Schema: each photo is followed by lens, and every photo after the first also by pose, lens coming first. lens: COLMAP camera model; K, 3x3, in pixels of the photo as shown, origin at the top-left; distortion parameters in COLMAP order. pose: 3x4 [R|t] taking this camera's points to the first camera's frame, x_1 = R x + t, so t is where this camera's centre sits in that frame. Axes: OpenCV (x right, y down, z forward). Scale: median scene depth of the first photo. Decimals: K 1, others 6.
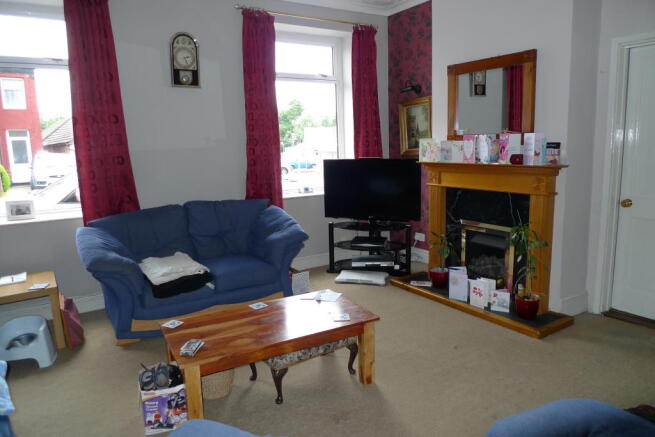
lens RADIAL K [[461.1, 0, 325.7], [0, 461.1, 216.6], [0, 0, 1]] dist [-0.003830, -0.000373]
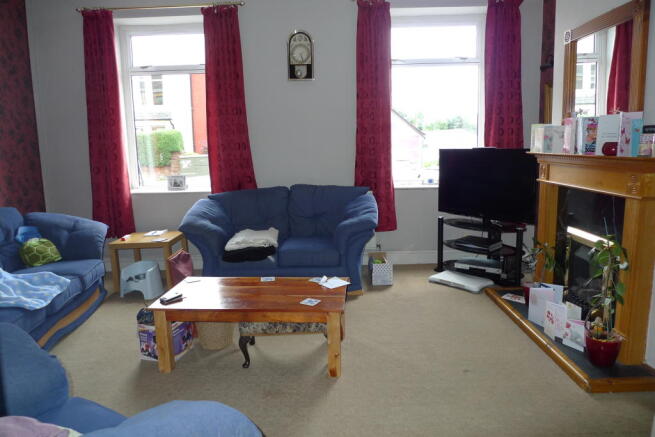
lens RADIAL K [[461.1, 0, 326.0], [0, 461.1, 218.1], [0, 0, 1]] dist [-0.003830, -0.000373]
pose [[0.834619, 0.095543, -0.542479, 0.373276], [-0.087824, 0.995325, 0.040179, -0.003369], [0.543782, 0.014109, 0.839108, 0.113718]]
